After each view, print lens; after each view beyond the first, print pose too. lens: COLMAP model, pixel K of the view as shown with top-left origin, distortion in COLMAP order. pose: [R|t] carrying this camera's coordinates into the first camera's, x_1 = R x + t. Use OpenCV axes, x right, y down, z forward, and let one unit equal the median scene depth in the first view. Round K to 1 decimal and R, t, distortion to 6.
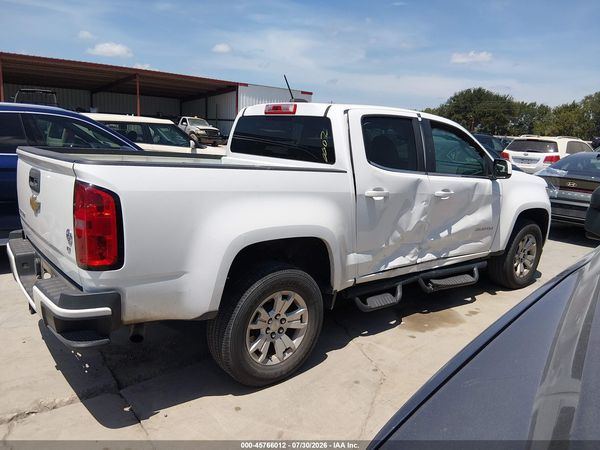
lens RADIAL K [[444.1, 0, 300.0], [0, 444.1, 225.0], [0, 0, 1]] dist [0.096609, -0.161202]
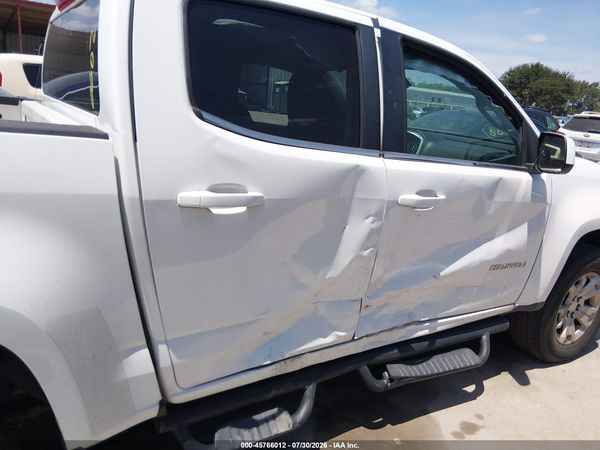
lens RADIAL K [[453.0, 0, 299.7], [0, 453.0, 222.1], [0, 0, 1]] dist [0.101435, -0.157820]
pose [[0.995211, 0.065042, -0.072976, 0.243573], [-0.061066, 0.996592, 0.055451, -0.068550], [0.076334, -0.050730, 0.995791, 0.540961]]
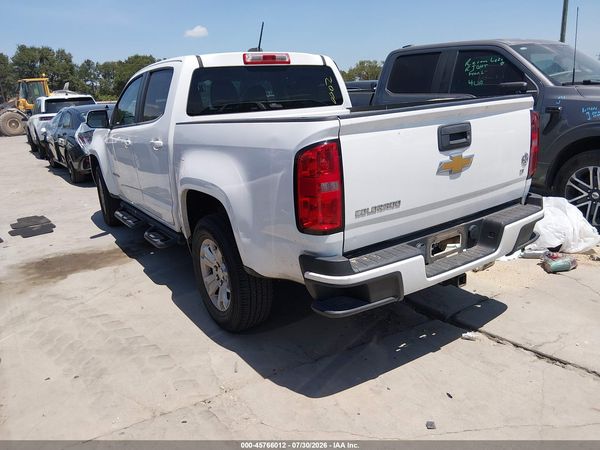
lens RADIAL K [[444.1, 0, 300.0], [0, 444.1, 225.0], [0, 0, 1]] dist [0.096609, -0.161202]
pose [[0.114943, -0.331306, 0.936496, -1.055051], [0.258142, 0.920319, 0.293899, -0.194121], [-0.959245, 0.207967, 0.191308, 0.817169]]
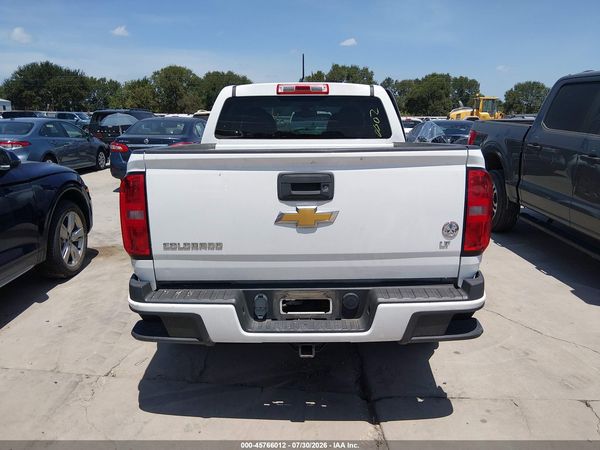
lens RADIAL K [[444.1, 0, 300.0], [0, 444.1, 225.0], [0, 0, 1]] dist [0.096609, -0.161202]
pose [[0.657991, -0.221545, 0.719698, -0.820597], [0.184807, 0.974022, 0.130872, -0.097200], [-0.729996, 0.046893, 0.681841, 0.344908]]
